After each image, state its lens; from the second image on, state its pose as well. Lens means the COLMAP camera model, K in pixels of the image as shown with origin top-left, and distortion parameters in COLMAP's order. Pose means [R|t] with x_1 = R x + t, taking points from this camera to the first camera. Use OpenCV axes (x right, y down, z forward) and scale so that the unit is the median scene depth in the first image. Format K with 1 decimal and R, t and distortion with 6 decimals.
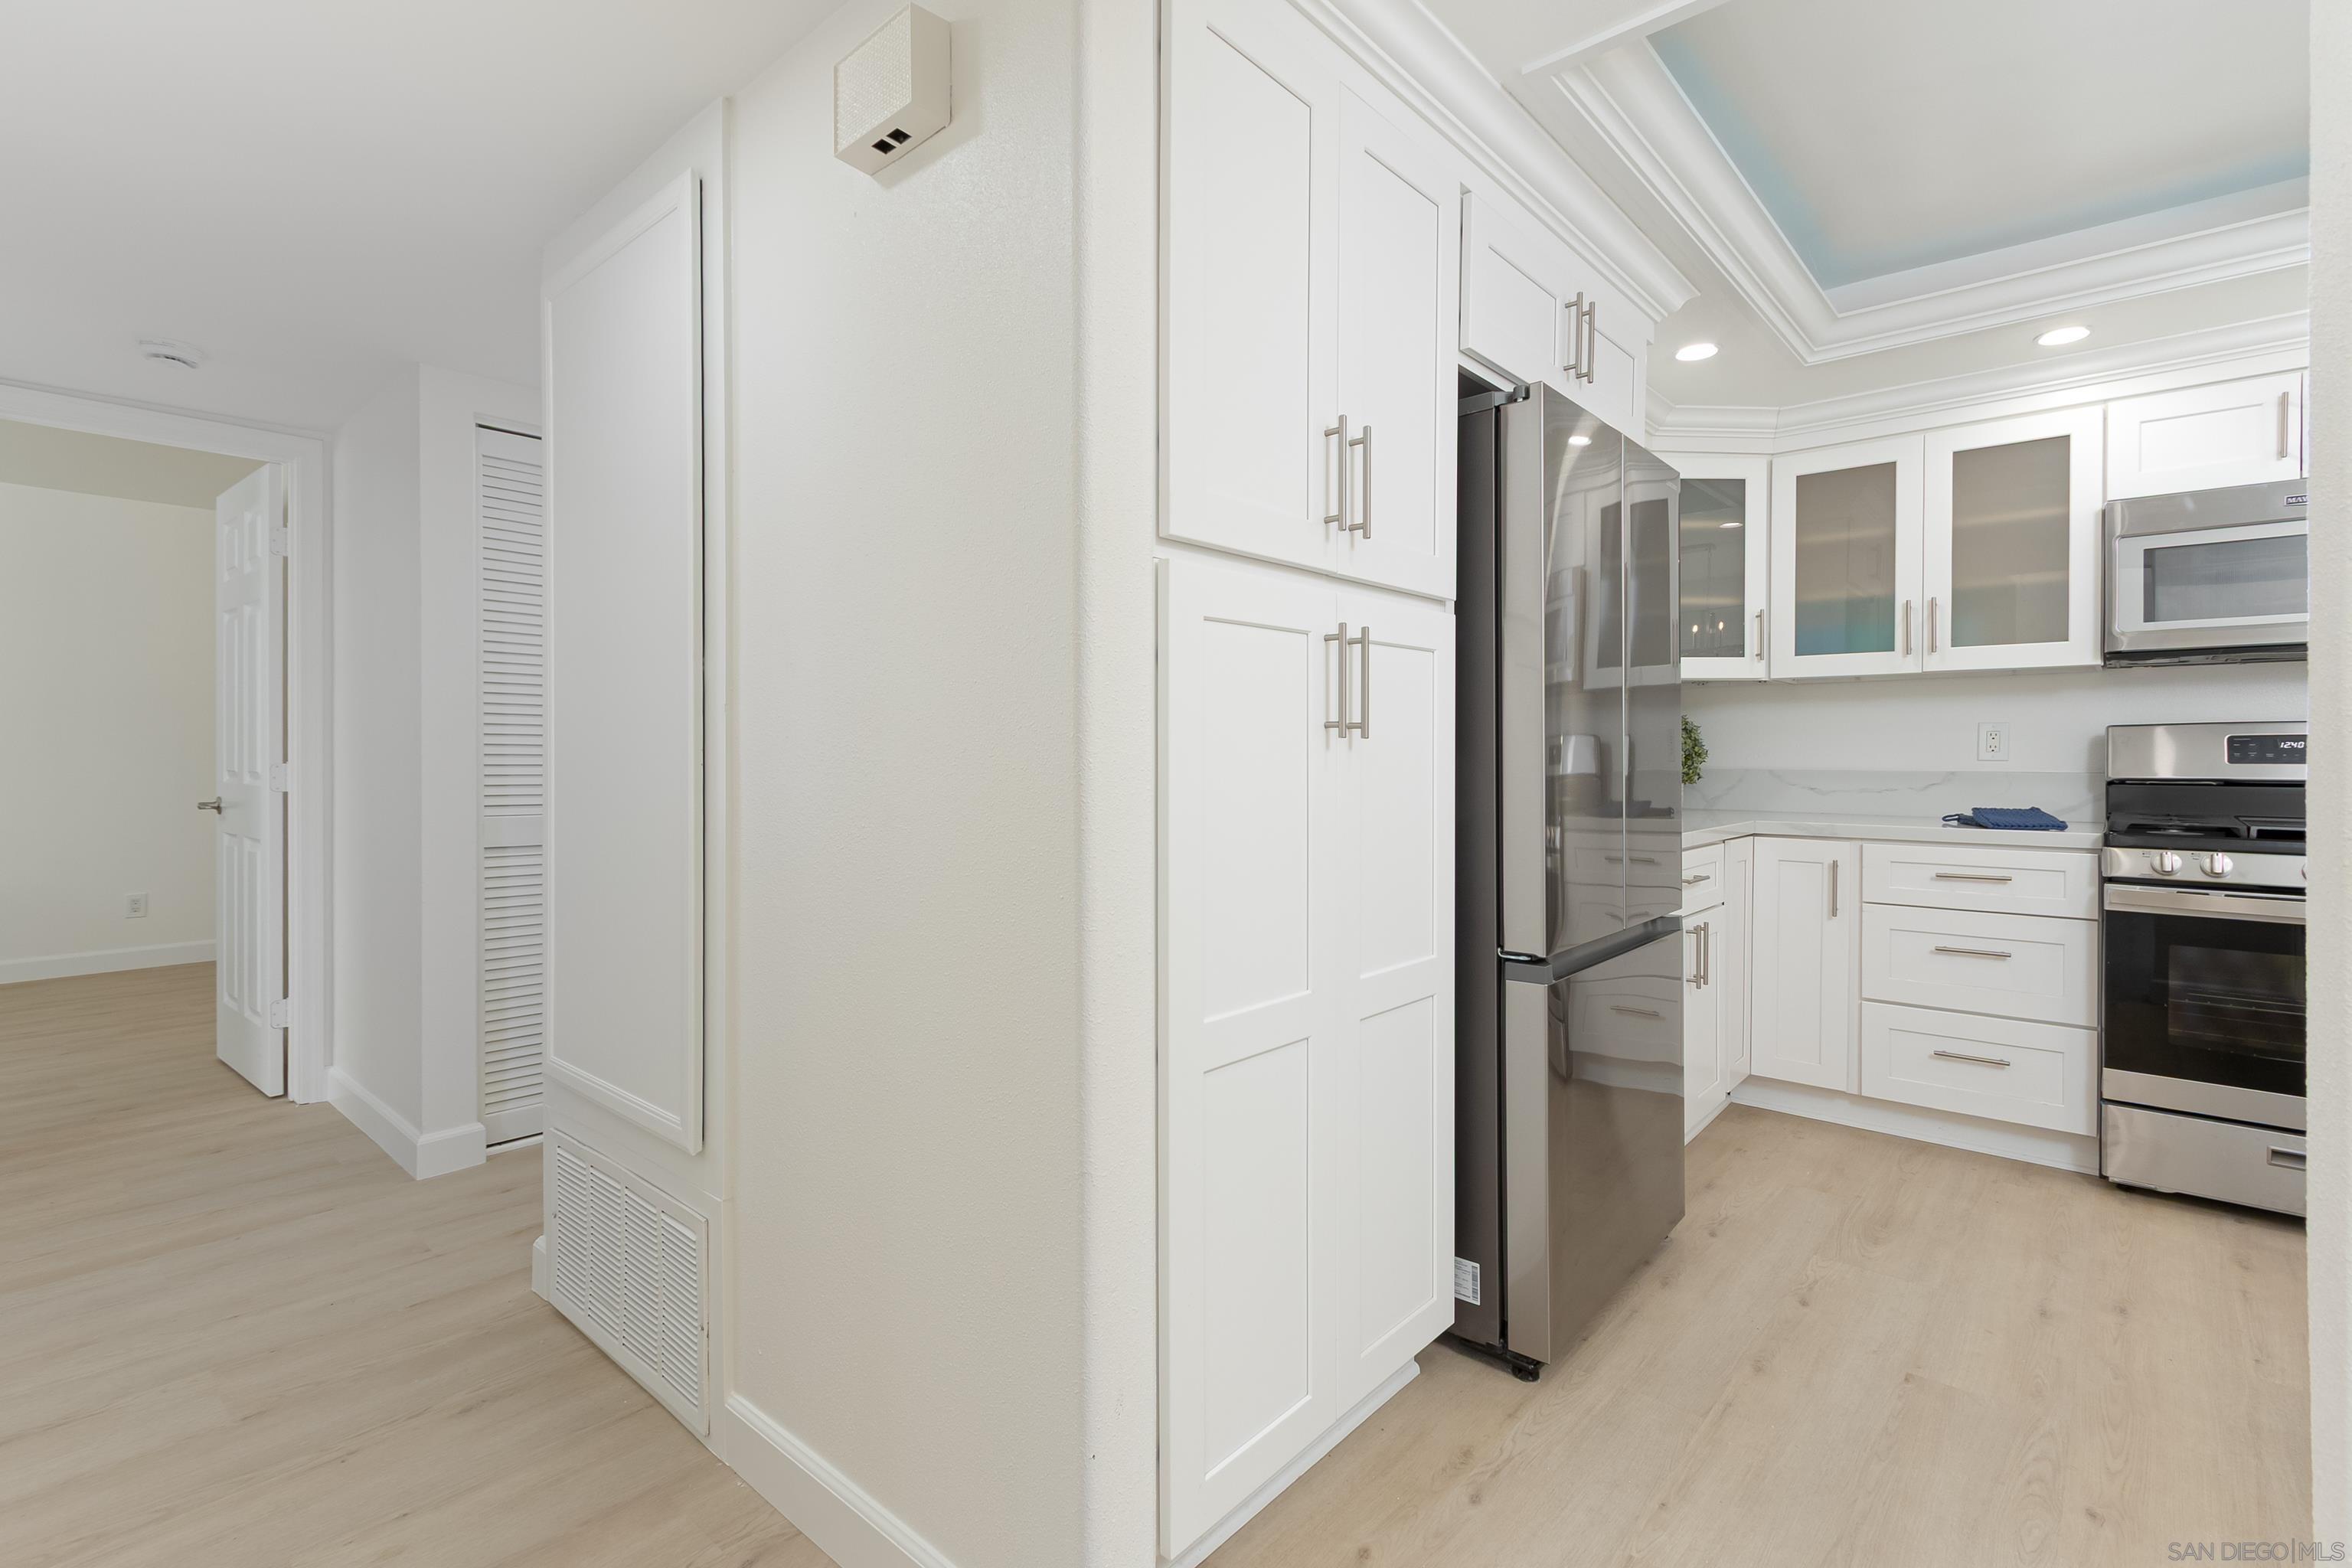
lens RADIAL K [[1065.1, 0, 1170.8], [0, 1065.1, 754.9], [0, 0, 1]] dist [0.048572, -0.035935]
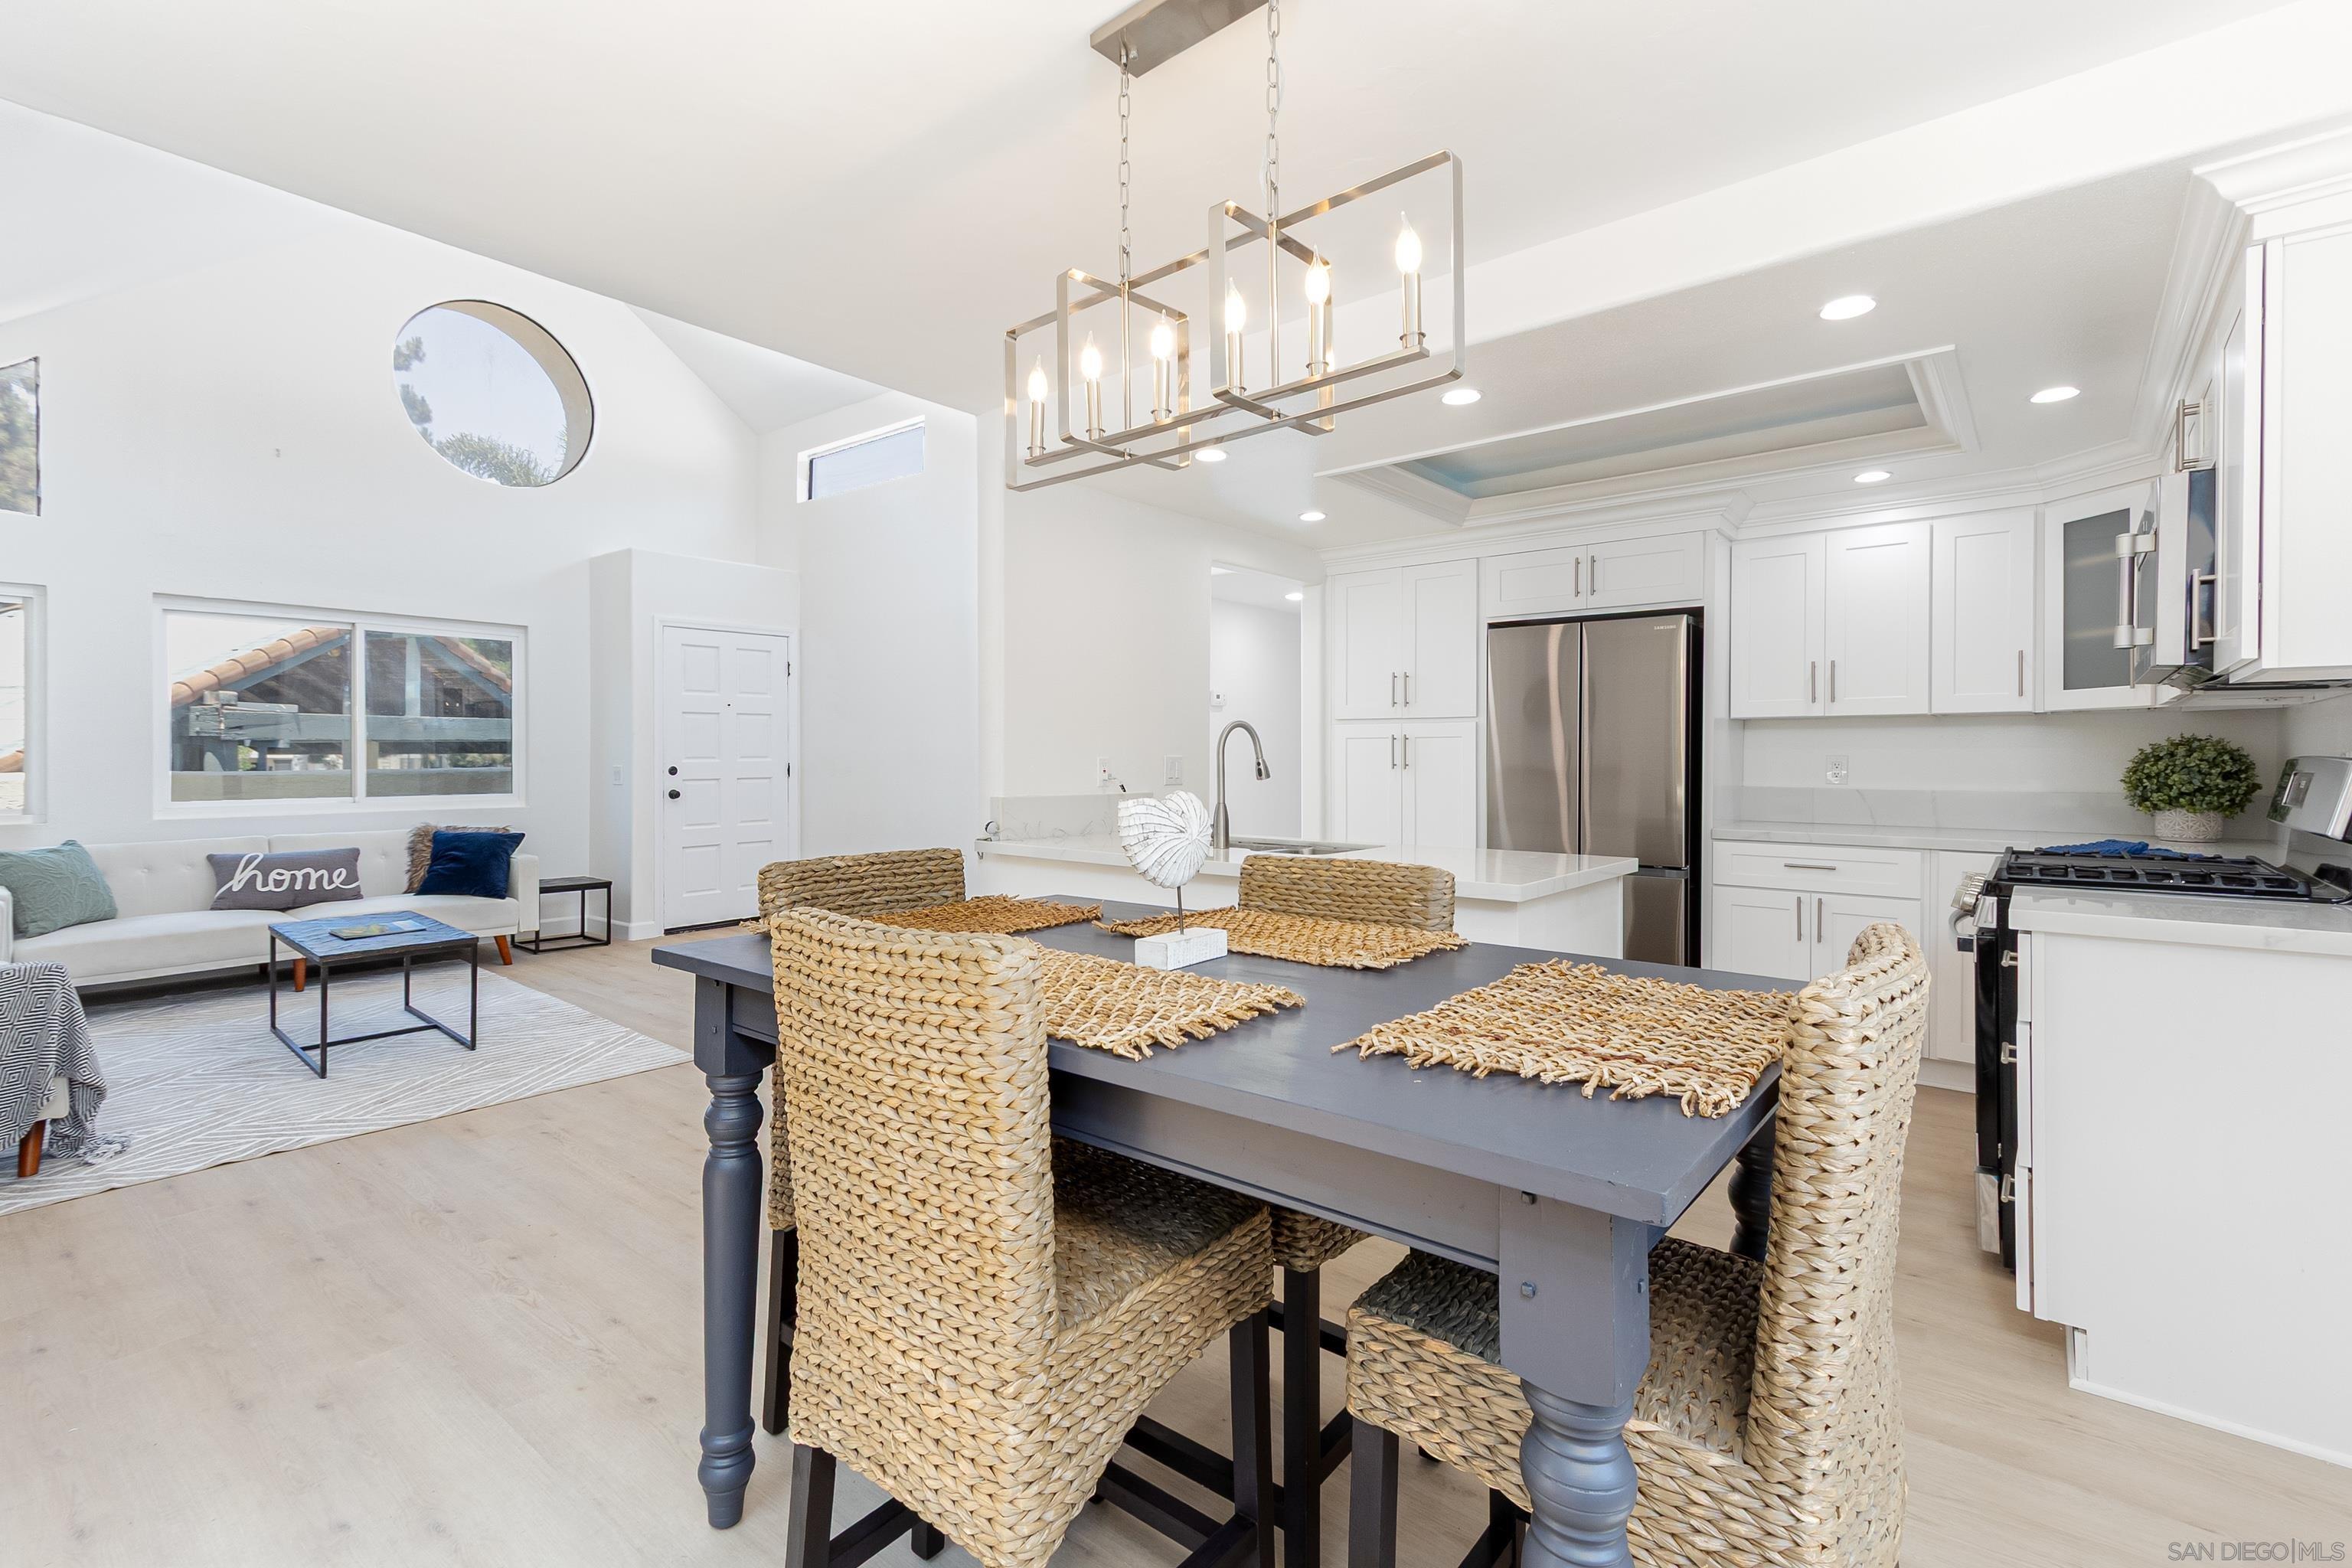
lens RADIAL K [[1071.2, 0, 1159.9], [0, 1071.2, 764.9], [0, 0, 1]] dist [0.022829, 0.000124]
pose [[0.039462, 0.007971, -0.999189, 1.802822], [-0.003634, 0.999963, 0.007834, -0.027543], [0.999214, 0.003322, 0.039489, 0.078012]]
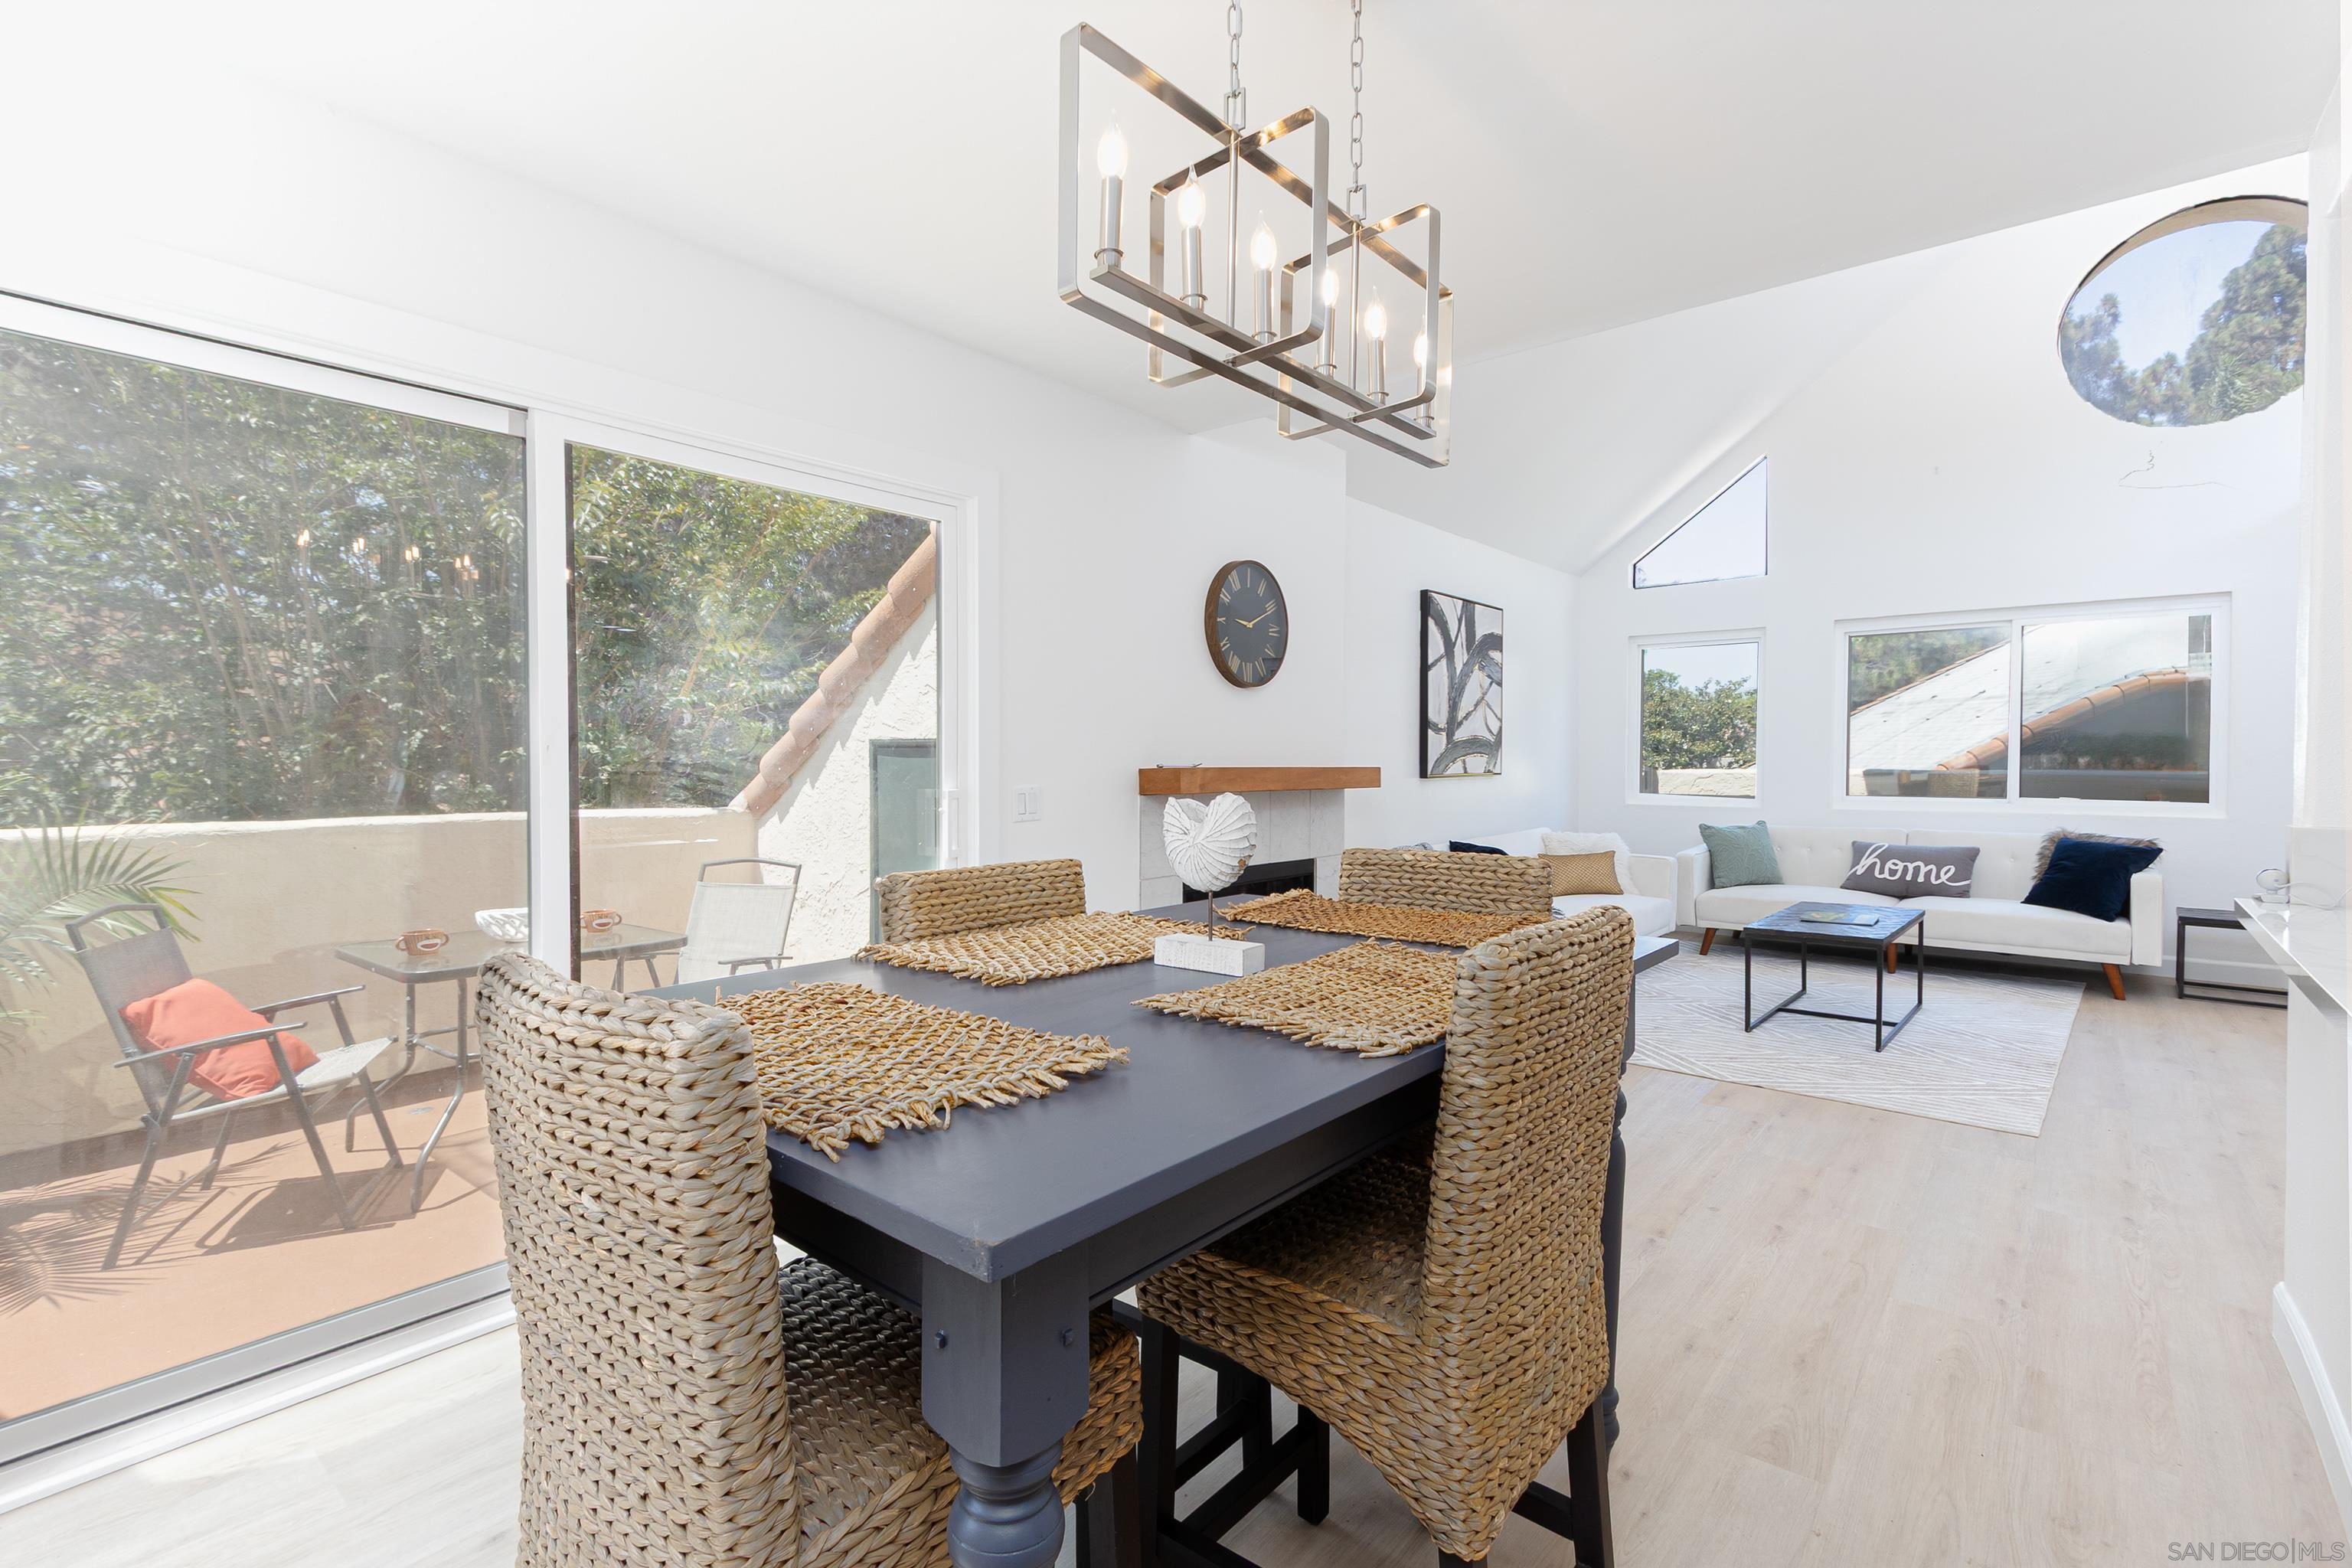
lens RADIAL K [[1059.6, 0, 1169.7], [0, 1059.6, 786.1], [0, 0, 1]] dist [0.002582, 0.000408]
pose [[-0.999558, 0.004178, -0.029444, 1.302699], [0.003307, 0.999558, 0.029551, -0.031527], [0.029555, 0.029440, -0.999130, 0.611325]]
